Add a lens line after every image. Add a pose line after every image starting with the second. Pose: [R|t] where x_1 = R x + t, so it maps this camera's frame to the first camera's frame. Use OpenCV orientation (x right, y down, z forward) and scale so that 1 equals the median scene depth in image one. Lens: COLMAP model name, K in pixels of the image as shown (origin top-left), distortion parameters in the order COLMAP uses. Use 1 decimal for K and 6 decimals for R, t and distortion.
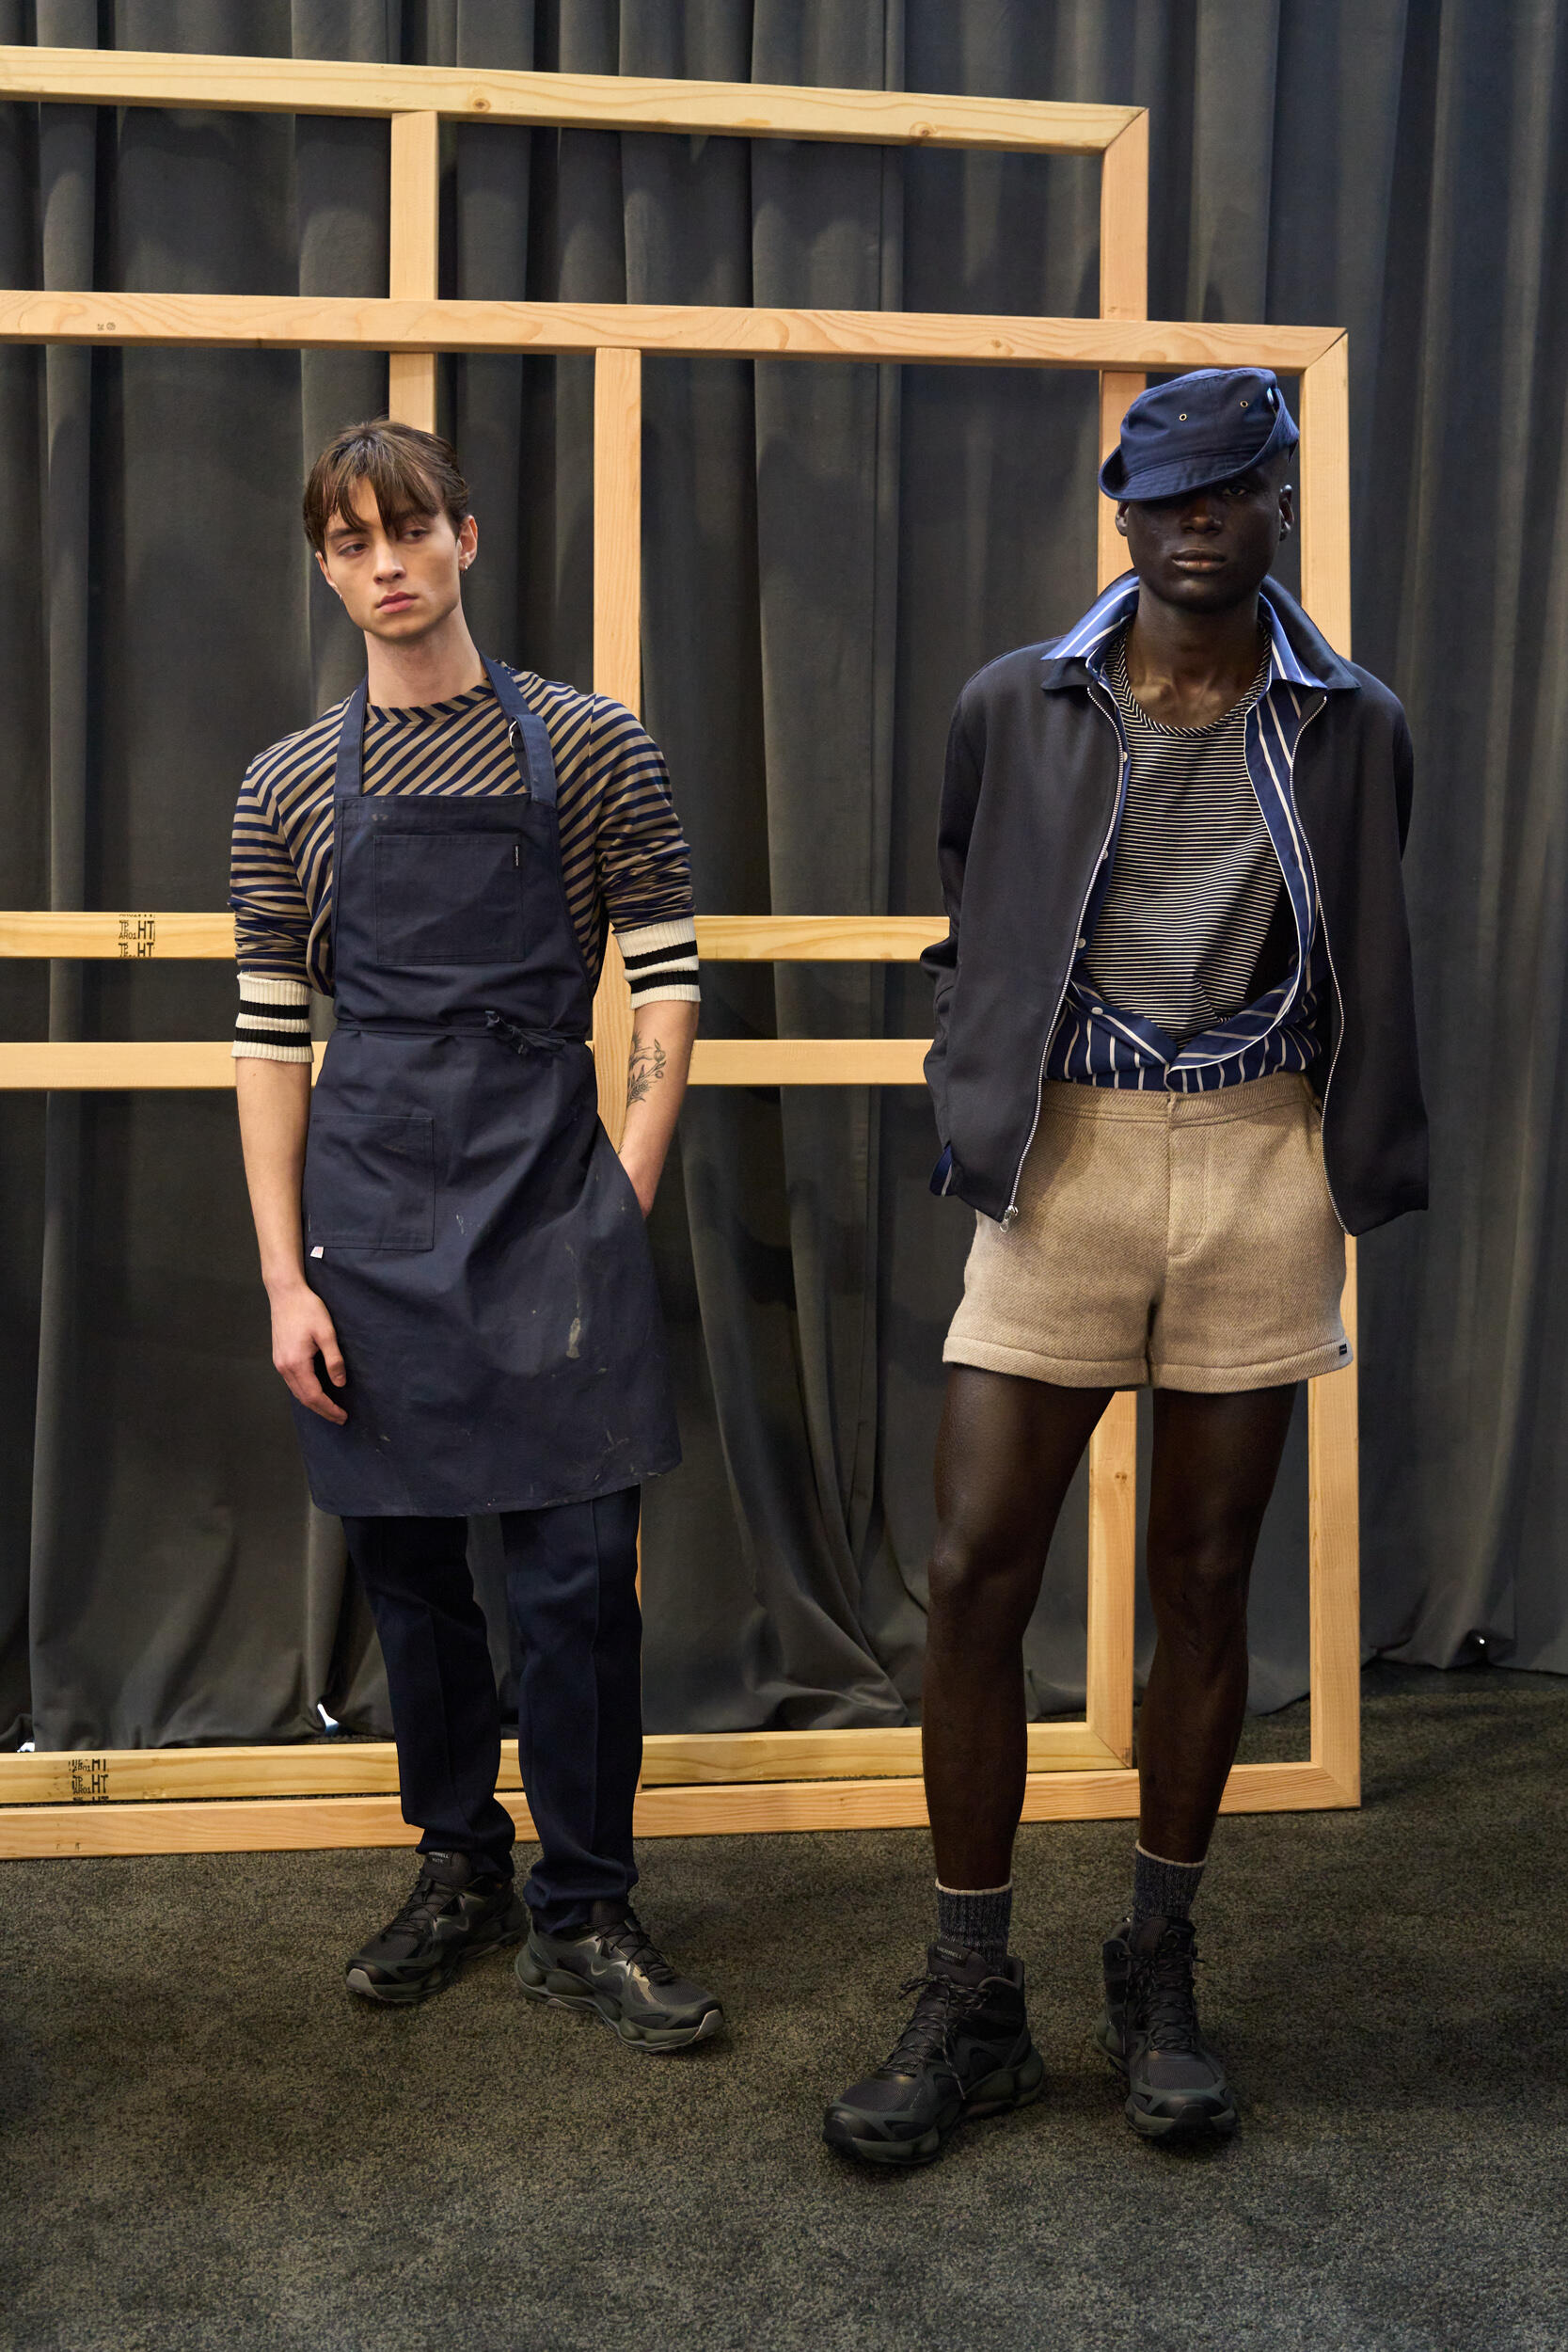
lens RADIAL K [[2918.2, 0, 797.5], [0, 2918.2, 1182.3], [0, 0, 1]] dist [-0.016851, 0.000000]
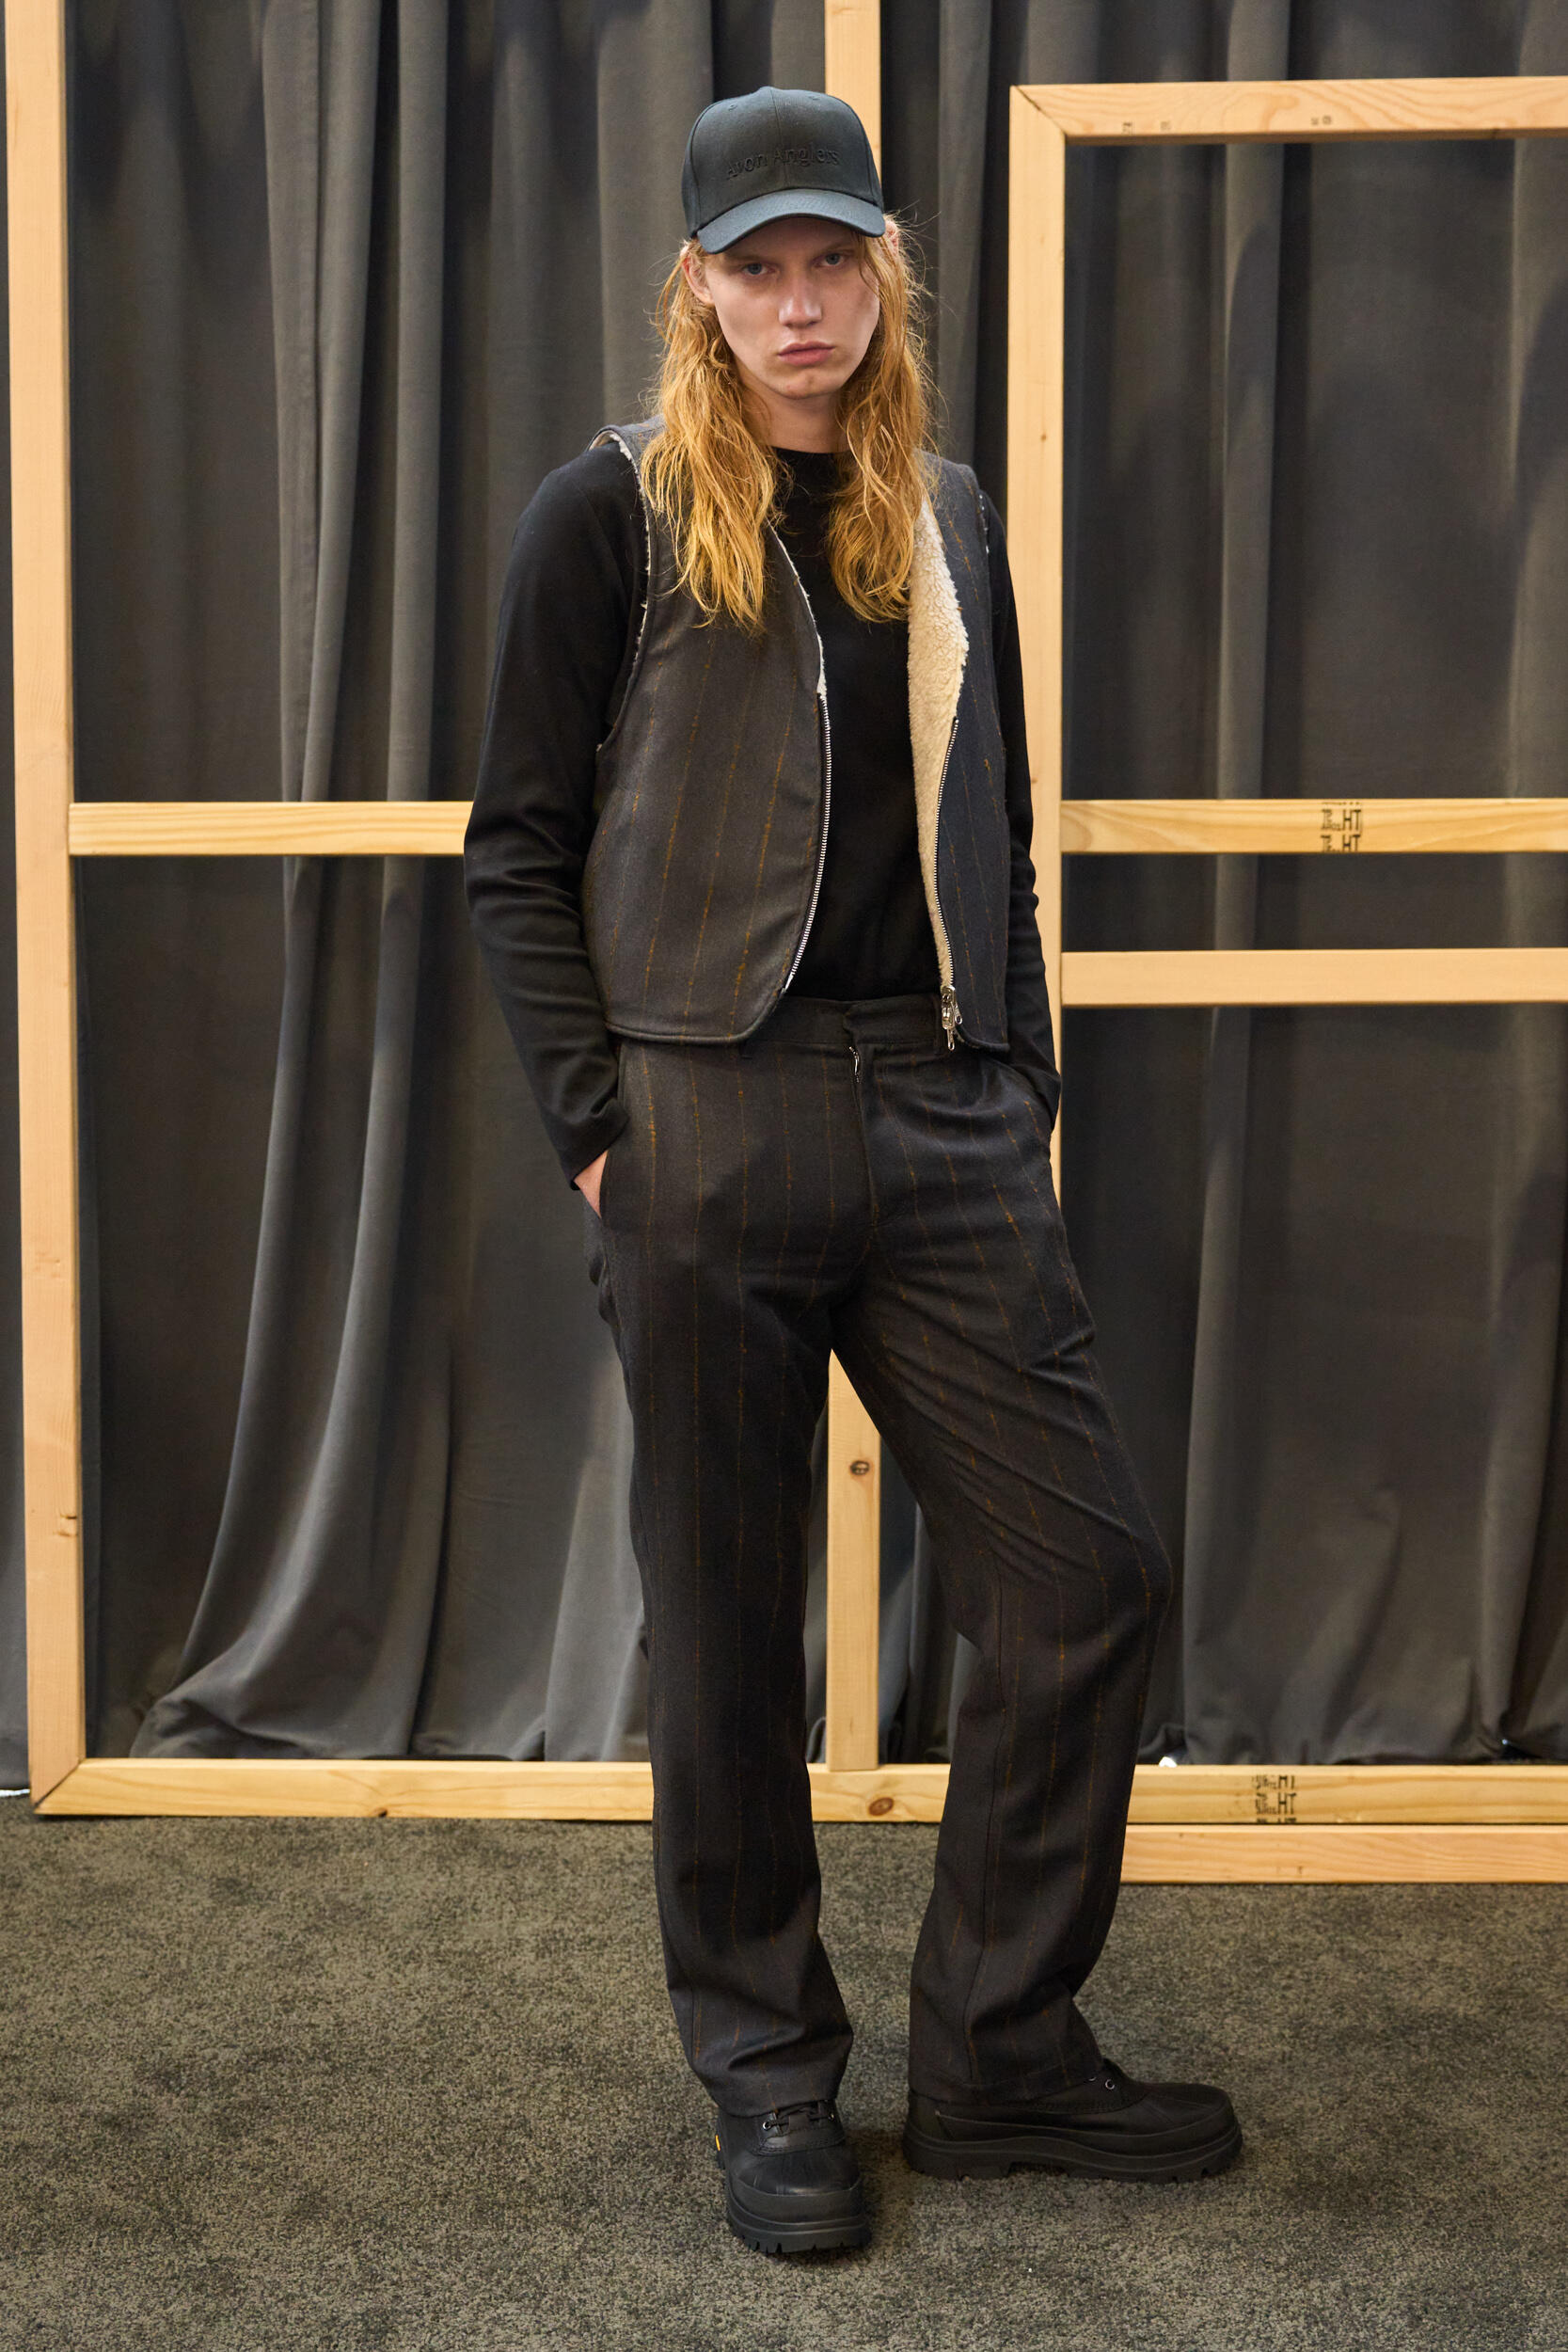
lens RADIAL K [[3724.3, 0, 863.5], [0, 3724.3, 1195.2], [0, 0, 1]] dist [-0.011760, 0.000000]
pose [[0.989631, 0.004780, -0.143552, -0.205690], [-0.002059, 0.999815, 0.019102, 0.003895], [0.143617, -0.018608, 0.989458, -0.114417]]
